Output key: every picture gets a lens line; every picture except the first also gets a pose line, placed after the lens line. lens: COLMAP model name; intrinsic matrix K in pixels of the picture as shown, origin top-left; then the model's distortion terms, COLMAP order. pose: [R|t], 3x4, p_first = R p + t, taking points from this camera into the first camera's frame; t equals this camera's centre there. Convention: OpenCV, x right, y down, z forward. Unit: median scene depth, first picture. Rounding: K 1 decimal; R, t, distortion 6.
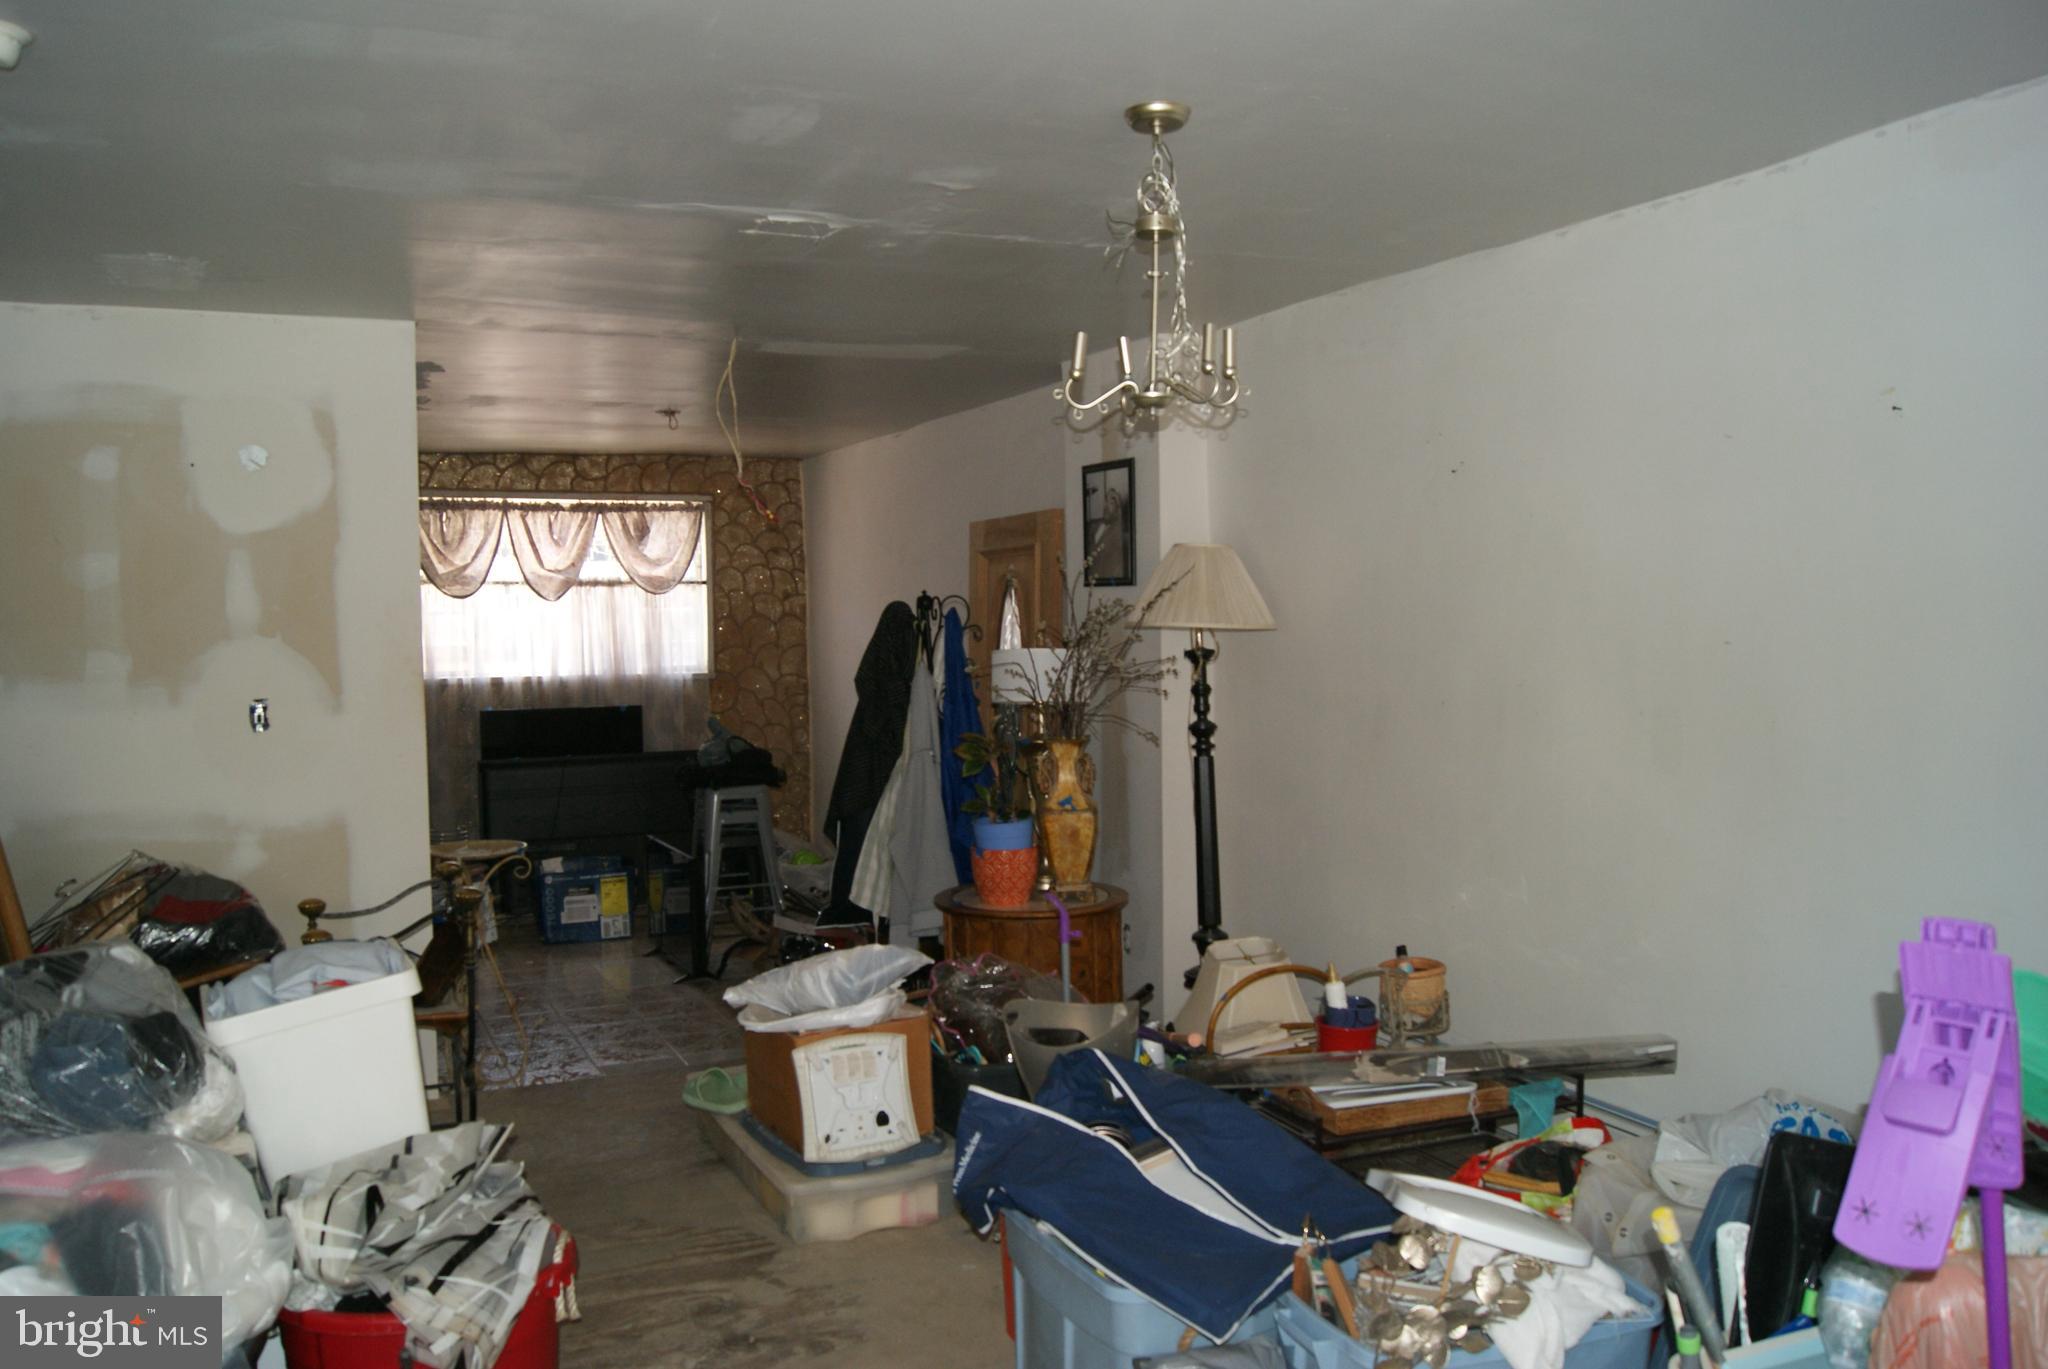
lens RADIAL K [[1573.4, 0, 961.0], [0, 1573.4, 696.0], [0, 0, 1]] dist [-0.077643, 0.003739]
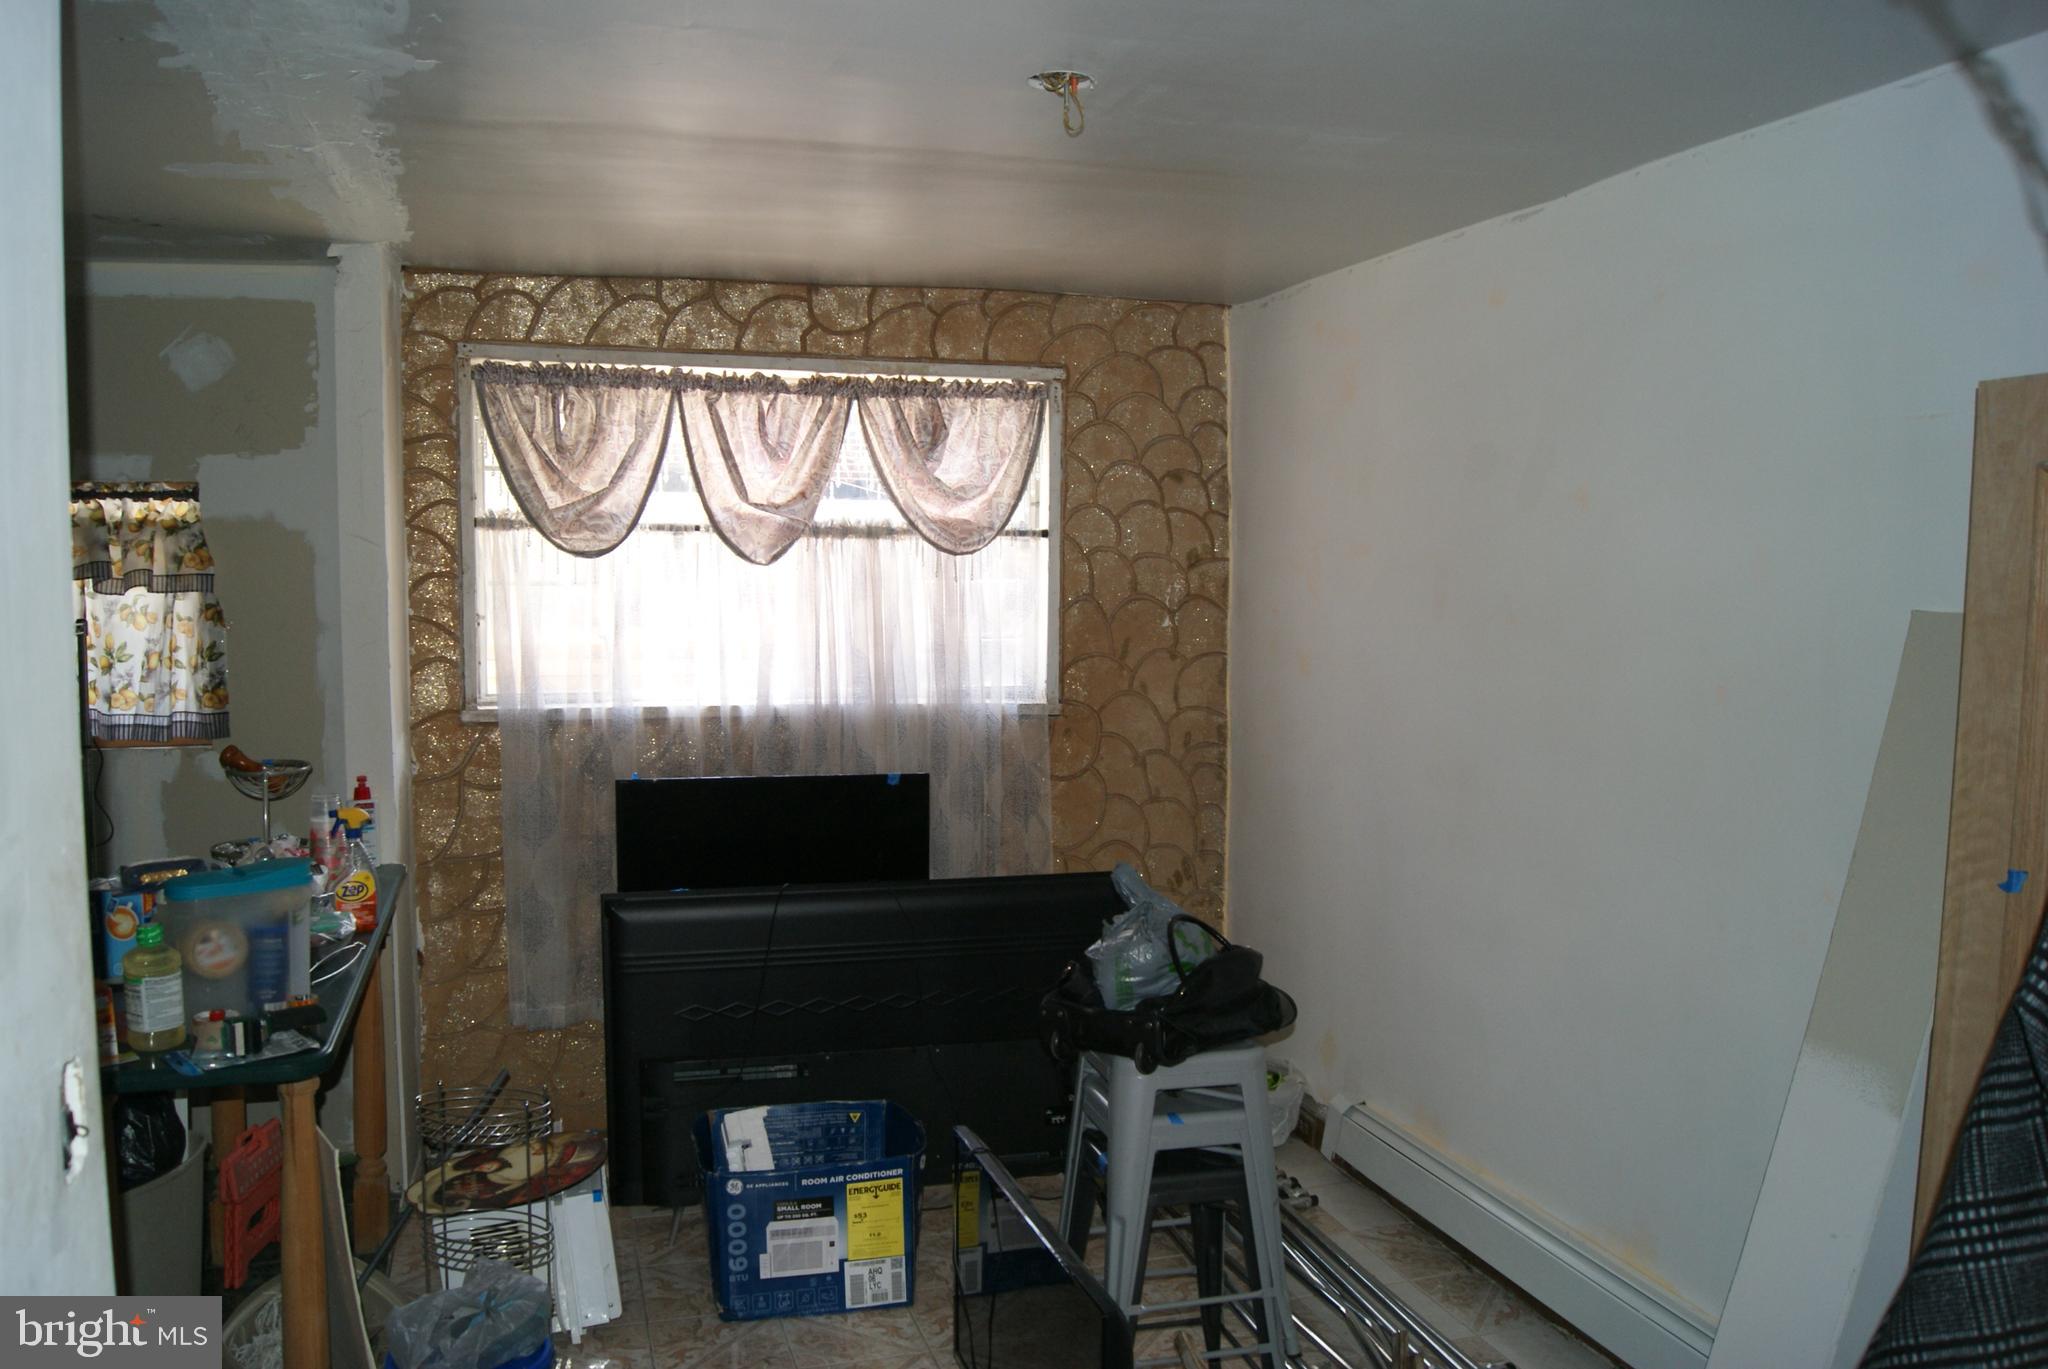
lens RADIAL K [[1573.4, 0, 963.7], [0, 1573.4, 693.5], [0, 0, 1]] dist [-0.077643, 0.003739]
pose [[0.990009, 0.030759, -0.137612, -0.122123], [-0.026247, 0.999061, 0.034483, -0.037679], [0.138543, -0.030526, 0.989886, 0.493293]]
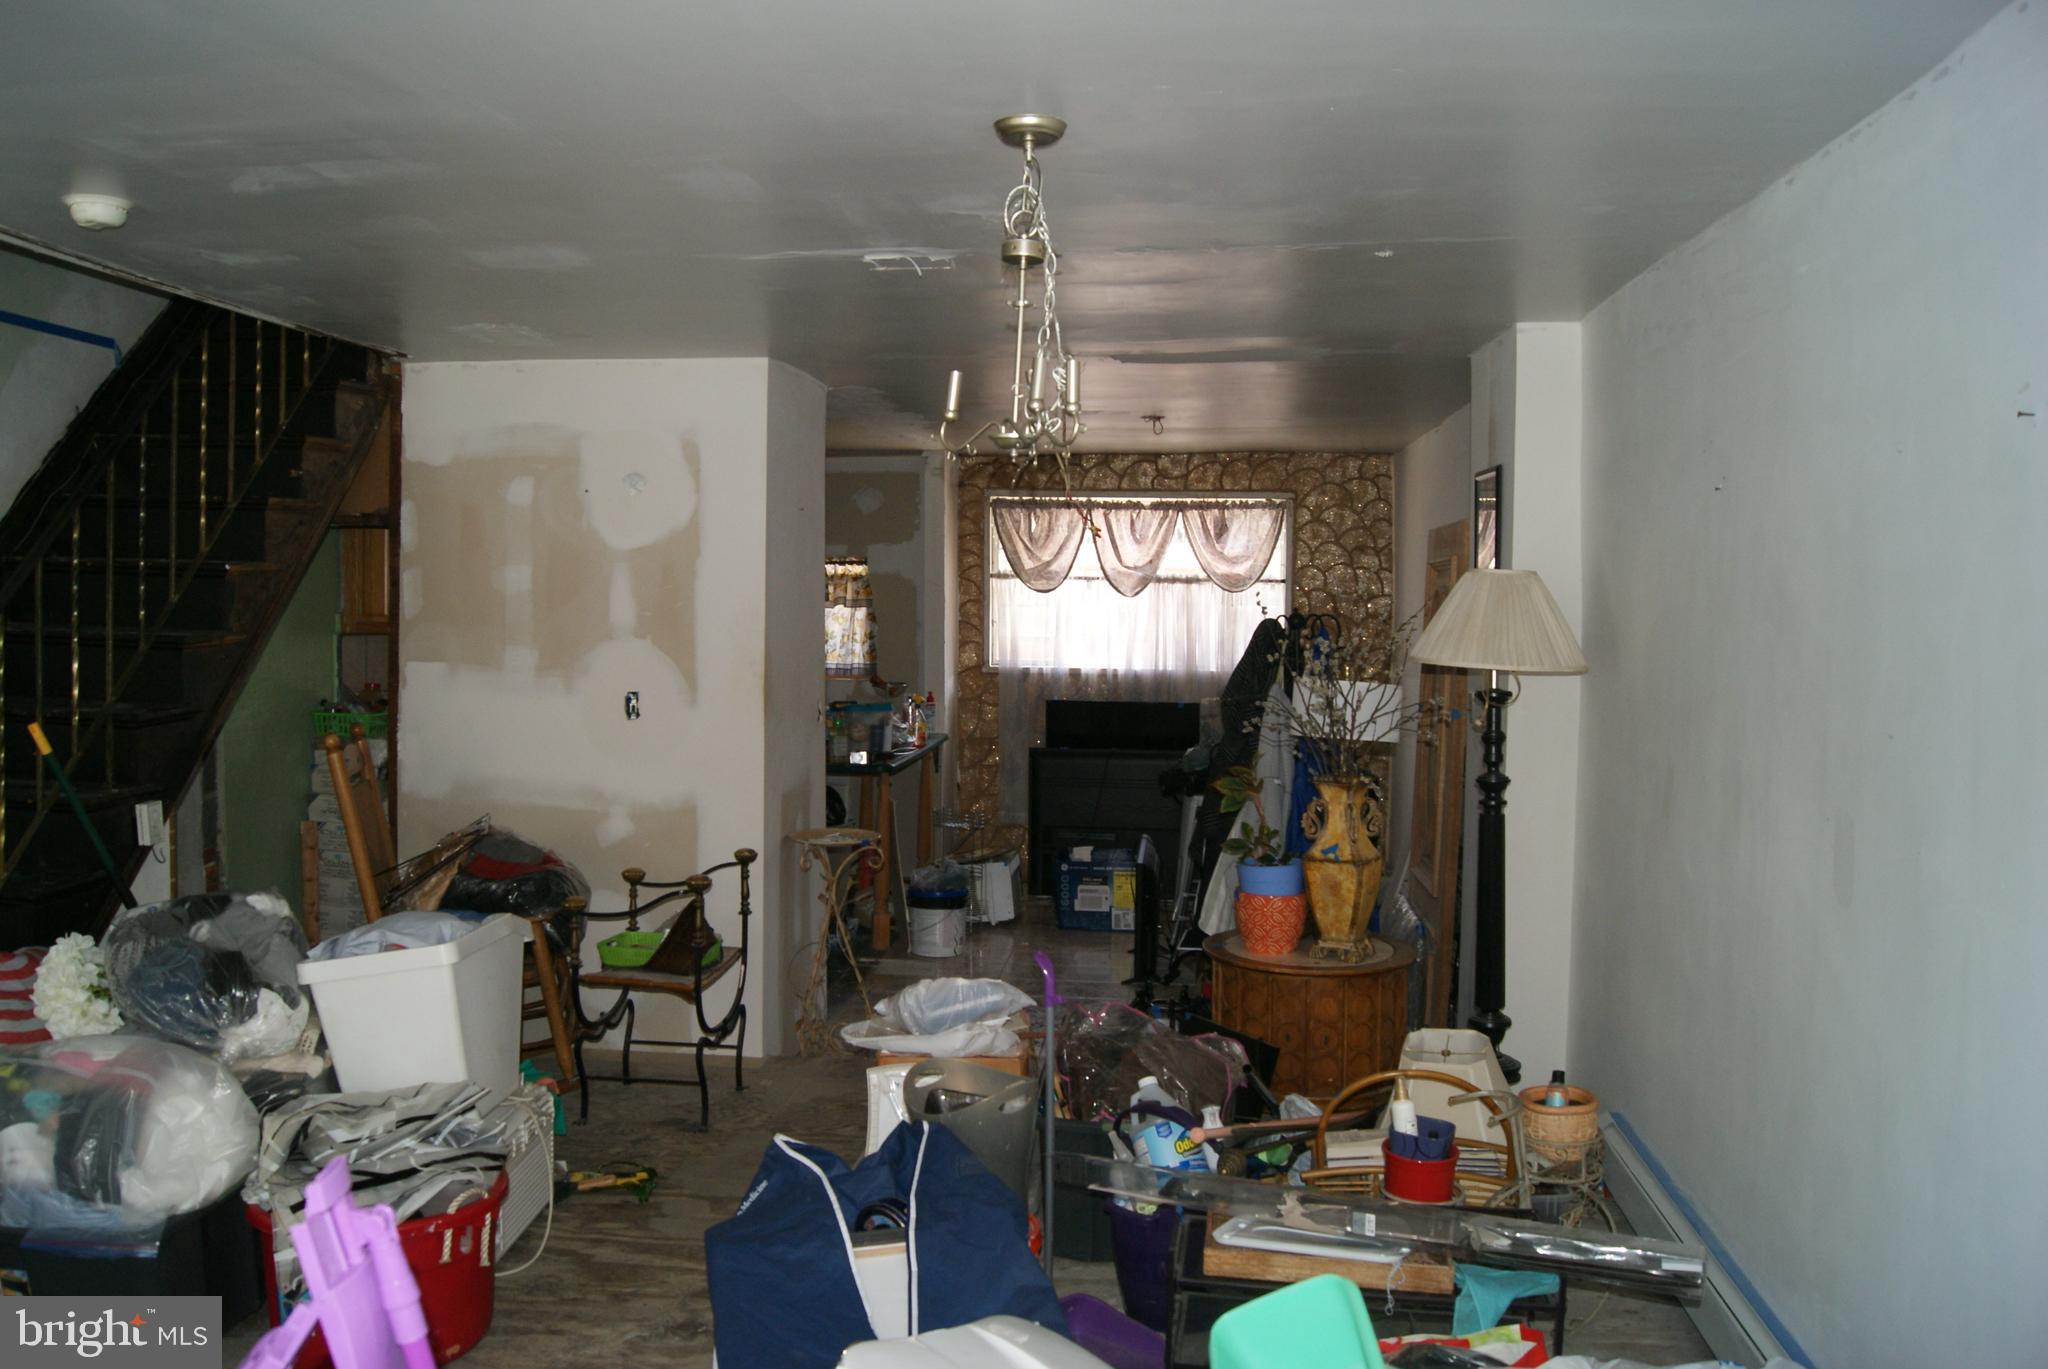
lens RADIAL K [[1573.4, 0, 993.0], [0, 1573.4, 699.2], [0, 0, 1]] dist [-0.077643, 0.003739]
pose [[0.858966, 0.056164, -0.508944, 0.194545], [-0.046942, 0.998418, 0.030953, -0.021350], [0.509877, -0.002697, 0.860243, 0.064649]]
